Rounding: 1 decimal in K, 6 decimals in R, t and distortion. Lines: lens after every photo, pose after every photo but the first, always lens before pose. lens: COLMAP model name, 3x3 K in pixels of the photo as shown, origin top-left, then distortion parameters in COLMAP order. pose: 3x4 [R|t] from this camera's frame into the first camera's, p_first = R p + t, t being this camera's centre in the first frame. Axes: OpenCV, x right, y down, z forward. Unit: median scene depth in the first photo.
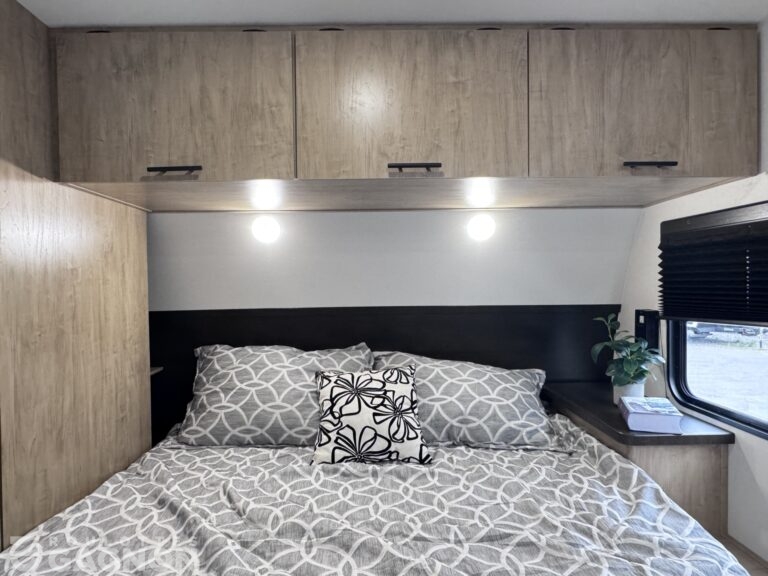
lens RADIAL K [[491.4, 0, 386.2], [0, 491.4, 291.7], [0, 0, 1]] dist [-0.018023, 0.003357]
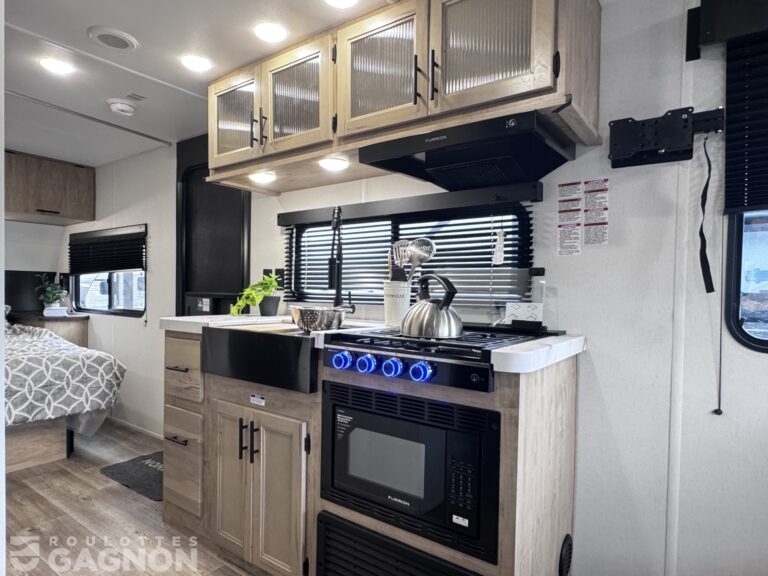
lens RADIAL K [[487.5, 0, 394.7], [0, 487.5, 300.3], [0, 0, 1]] dist [-0.003108, 0.003237]
pose [[0.617151, 0.004984, 0.786829, -0.275080], [-0.007592, 0.999971, -0.000379, 0.150134], [-0.786808, -0.005740, 0.617171, -1.520825]]
